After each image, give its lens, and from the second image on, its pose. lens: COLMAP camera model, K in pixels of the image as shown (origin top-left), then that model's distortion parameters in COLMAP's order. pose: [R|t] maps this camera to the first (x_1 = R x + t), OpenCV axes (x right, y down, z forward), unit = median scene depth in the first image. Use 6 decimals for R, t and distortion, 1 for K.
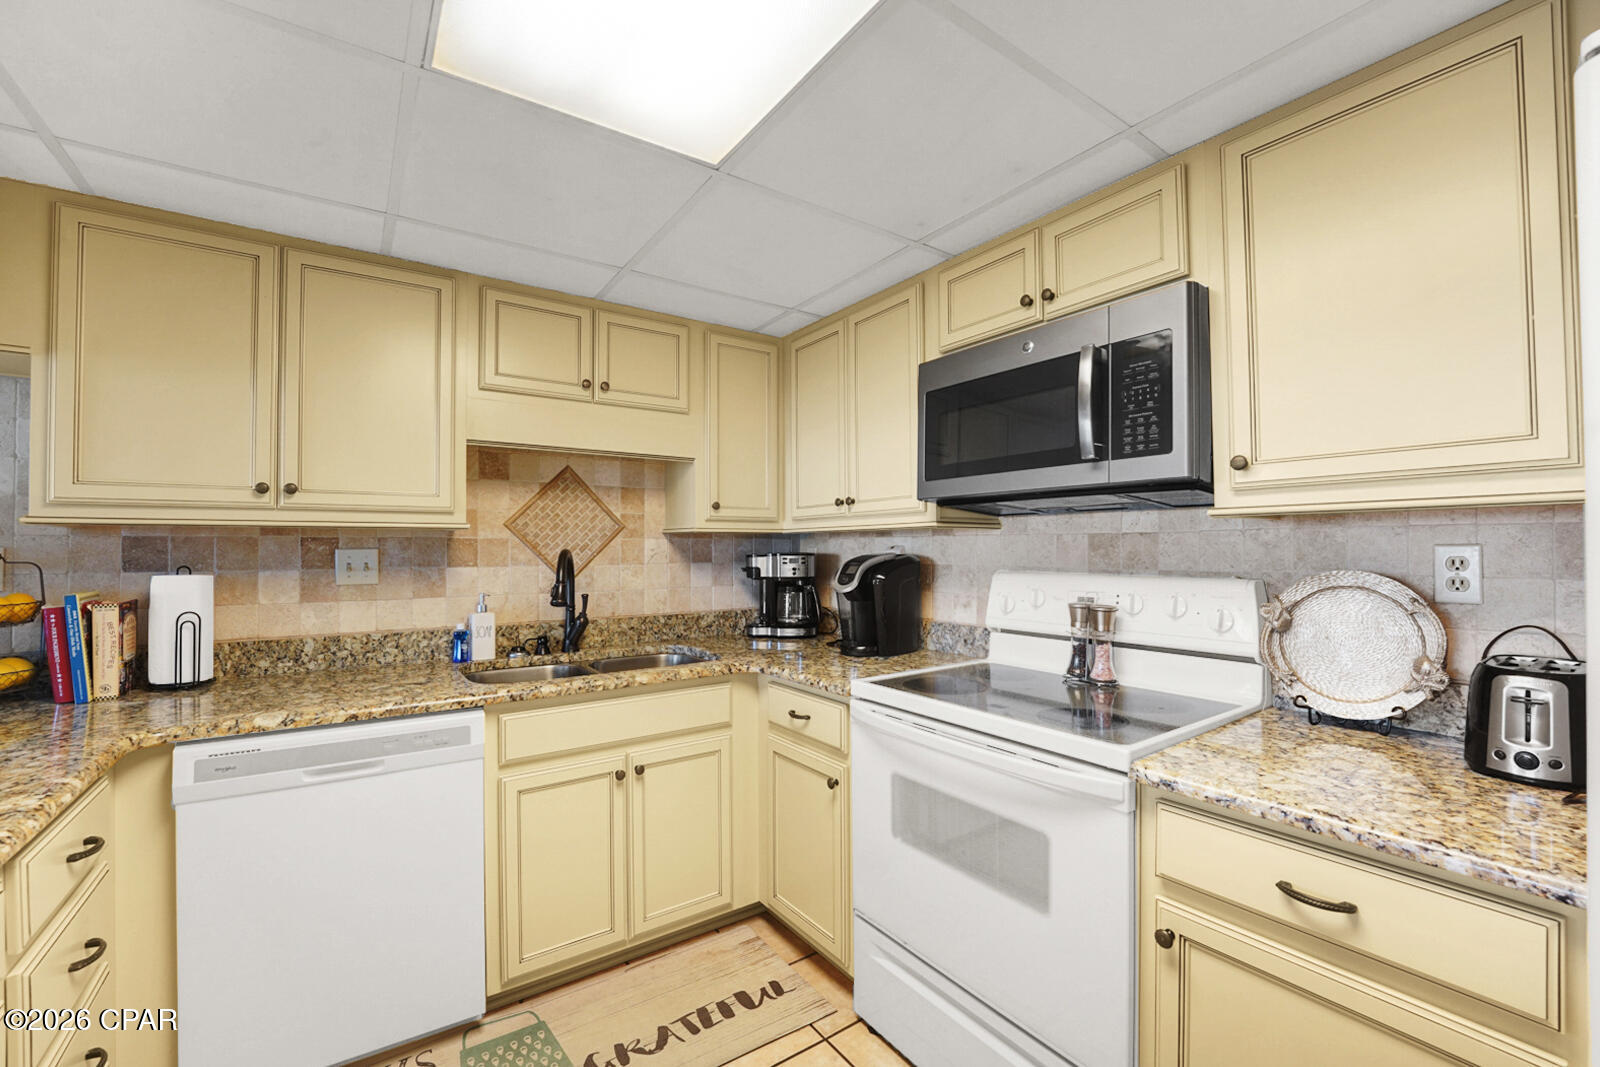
lens RADIAL K [[662.4, 0, 796.5], [0, 662.4, 540.8], [0, 0, 1]] dist [-0.029009, 0.003757]
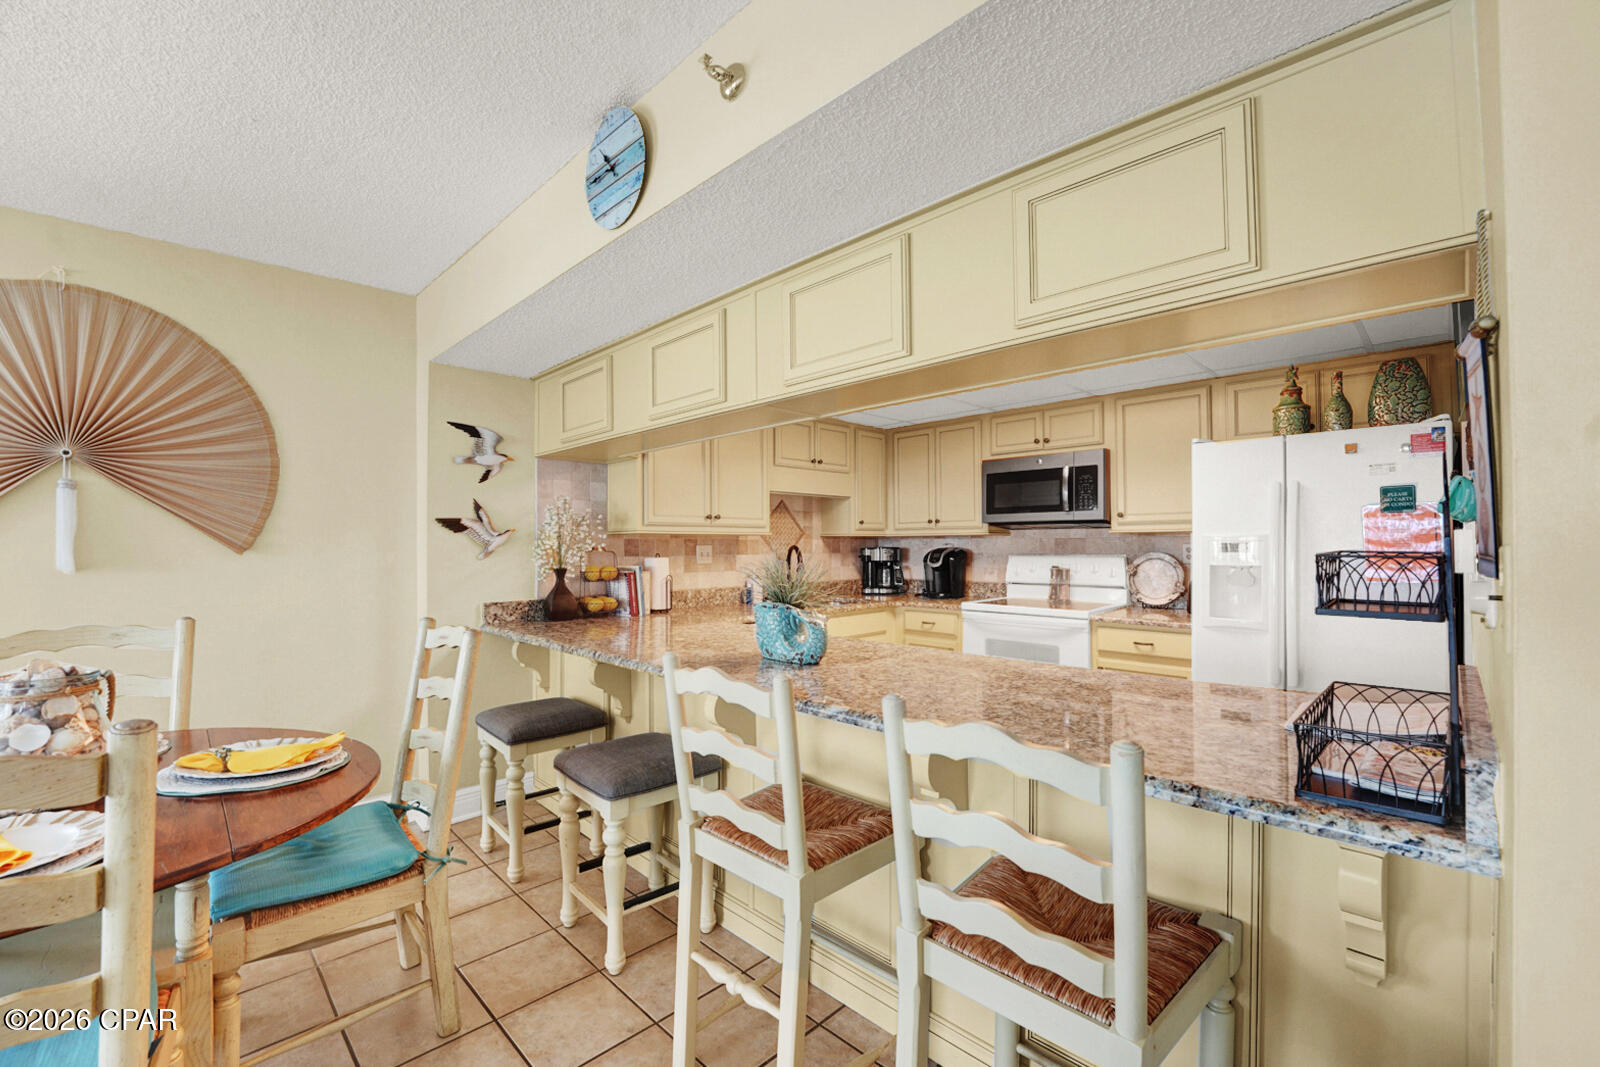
lens RADIAL K [[663.6, 0, 793.0], [0, 663.6, 541.4], [0, 0, 1]] dist [-0.029525, 0.003361]
pose [[0.985548, 0.001064, 0.169395, -0.799696], [-0.001959, 0.999985, 0.005114, -0.009969], [-0.169387, -0.005372, 0.985535, -1.045241]]
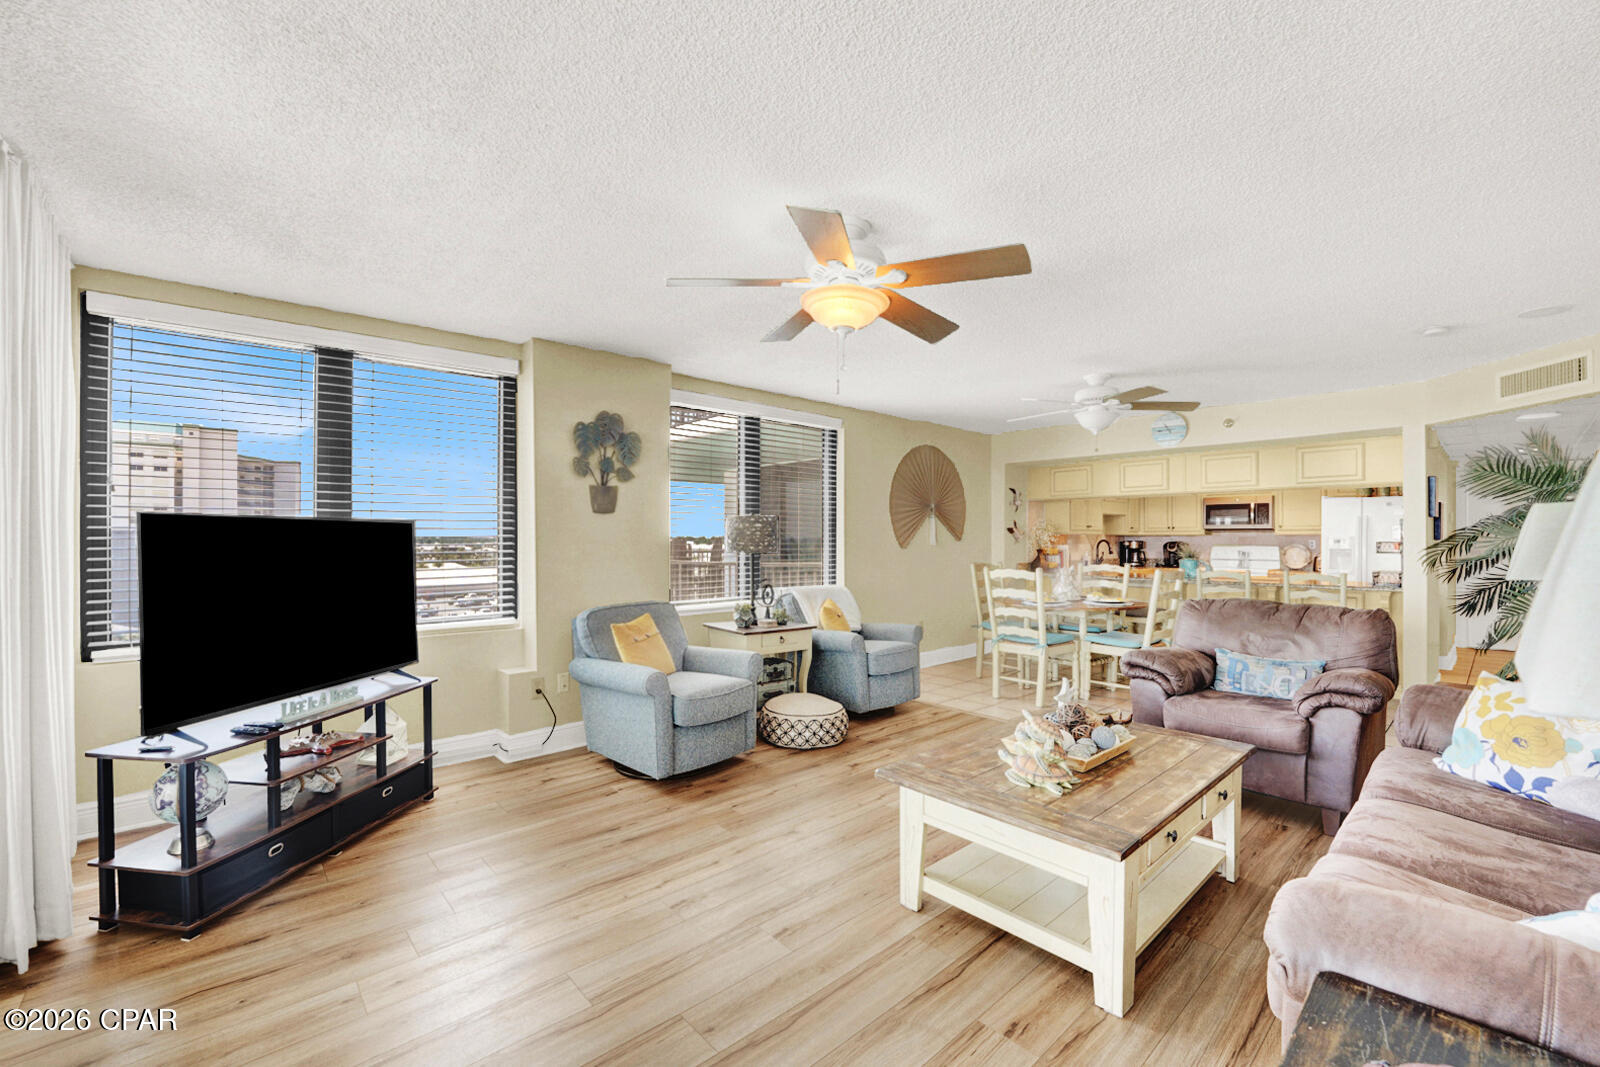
lens RADIAL K [[663.6, 0, 793.0], [0, 663.6, 541.4], [0, 0, 1]] dist [-0.029525, 0.003361]
pose [[0.992440, 0.004922, 0.122630, -3.053585], [-0.006527, 0.999898, 0.012693, -0.017492], [-0.122555, -0.013397, 0.992371, -2.998341]]
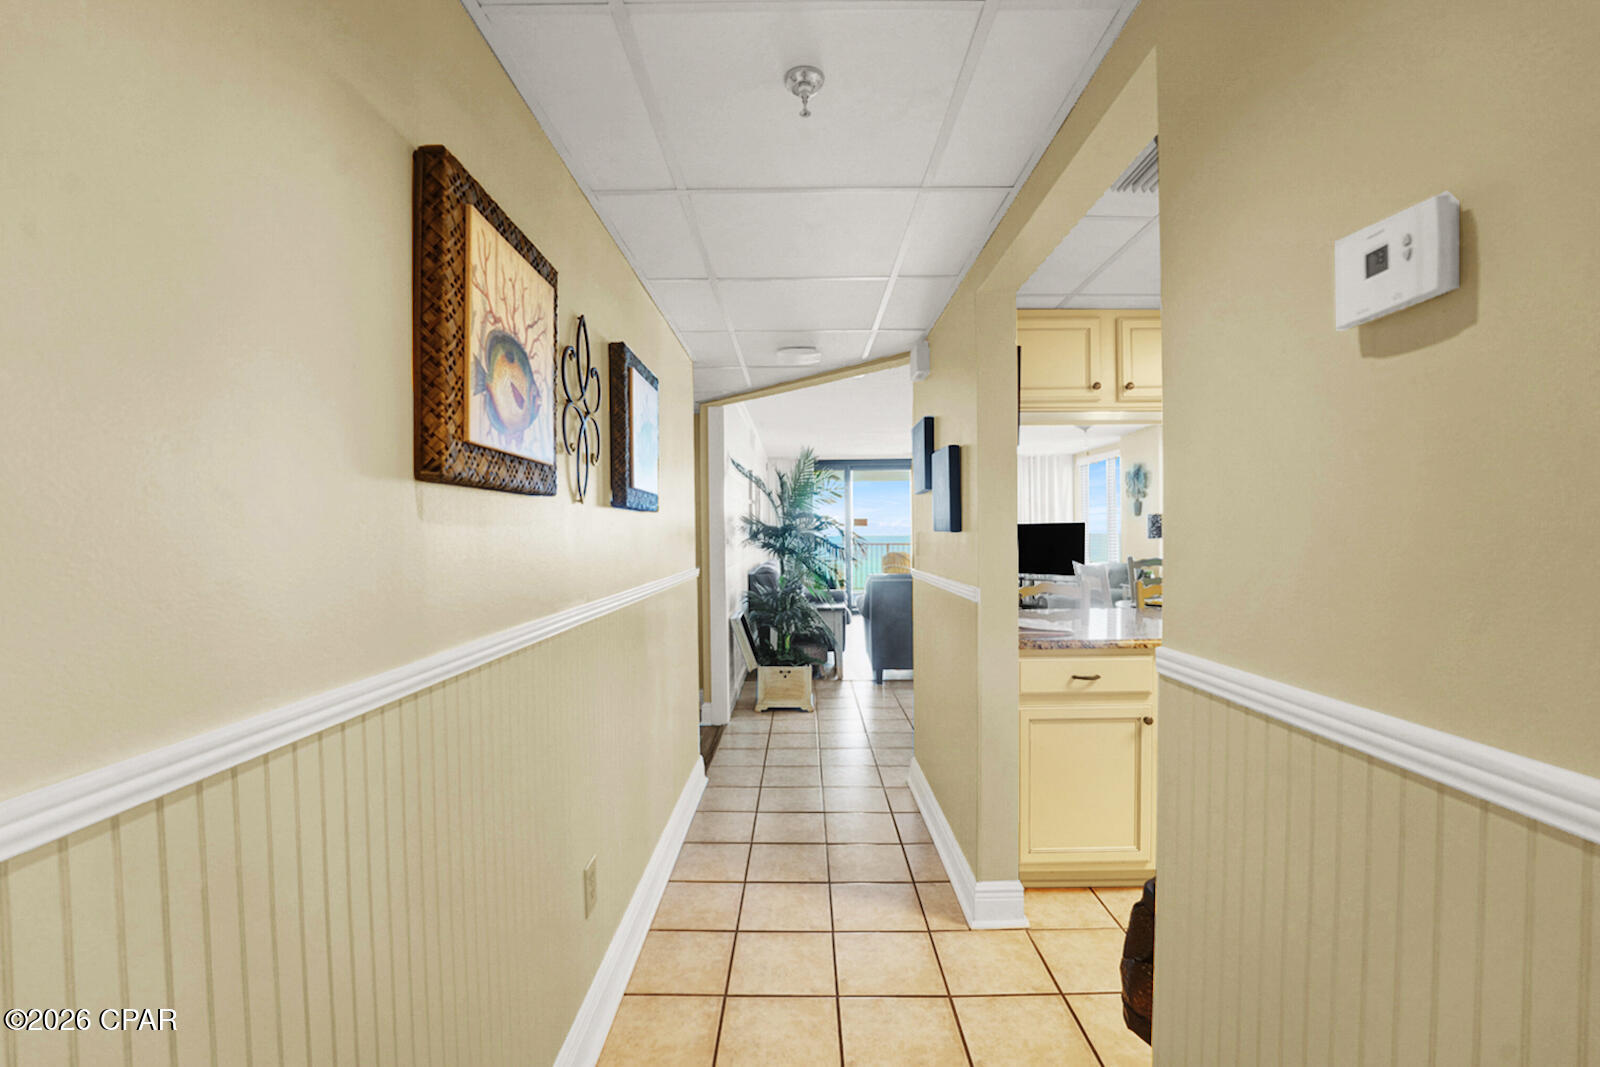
lens RADIAL K [[663.6, 0, 793.0], [0, 663.6, 541.4], [0, 0, 1]] dist [-0.029525, 0.003361]
pose [[-0.592804, 0.019019, -0.805122, 1.108633], [0.015533, 0.999805, 0.012181, -0.004857], [0.805197, -0.005285, -0.592984, -0.087610]]
